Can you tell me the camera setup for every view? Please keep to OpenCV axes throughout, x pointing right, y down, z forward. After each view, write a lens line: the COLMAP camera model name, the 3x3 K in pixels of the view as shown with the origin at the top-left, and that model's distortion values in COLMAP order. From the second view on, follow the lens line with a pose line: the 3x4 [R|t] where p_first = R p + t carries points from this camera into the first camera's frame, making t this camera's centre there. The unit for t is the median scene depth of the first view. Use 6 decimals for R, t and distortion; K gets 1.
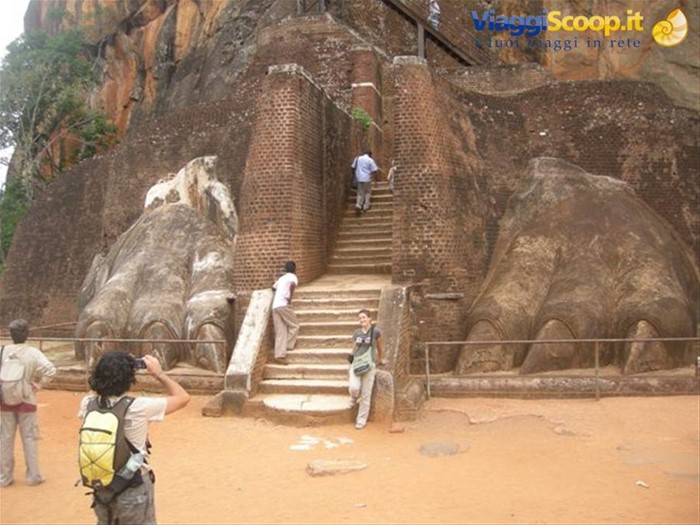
lens RADIAL K [[728.7, 0, 350.0], [0, 728.7, 262.5], [0, 0, 1]] dist [-0.159047, 0.034618]
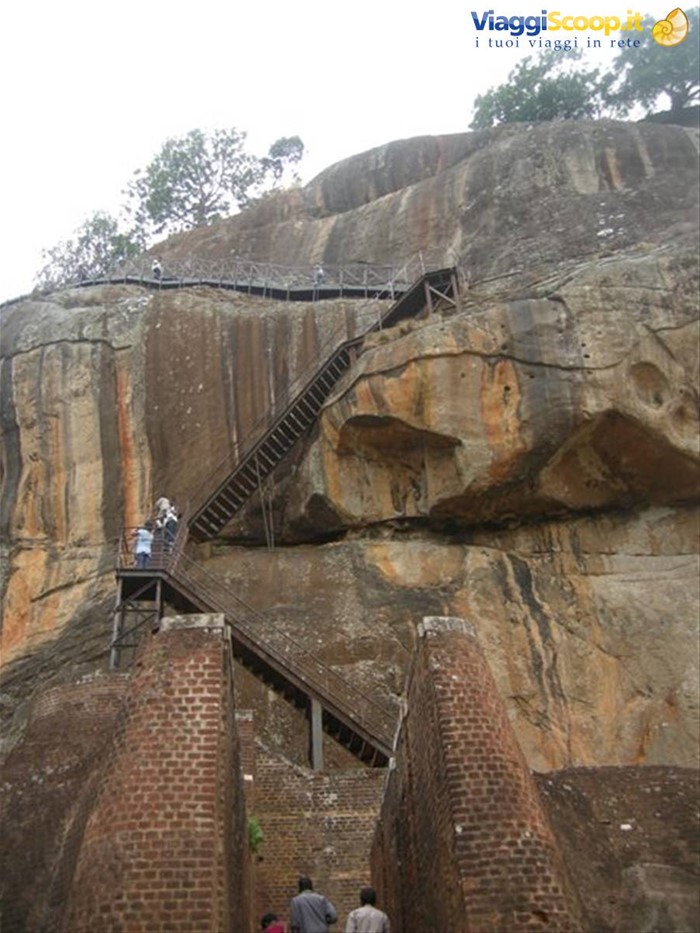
lens RADIAL K [[971.3, 0, 350.0], [0, 971.3, 466.5], [0, 0, 1]] dist [-0.159047, 0.034618]
pose [[0.962392, 0.137983, 0.234012, -0.158875], [0.043632, 0.771711, -0.634475, 0.058204], [-0.268136, 0.620824, 0.736668, 0.448245]]
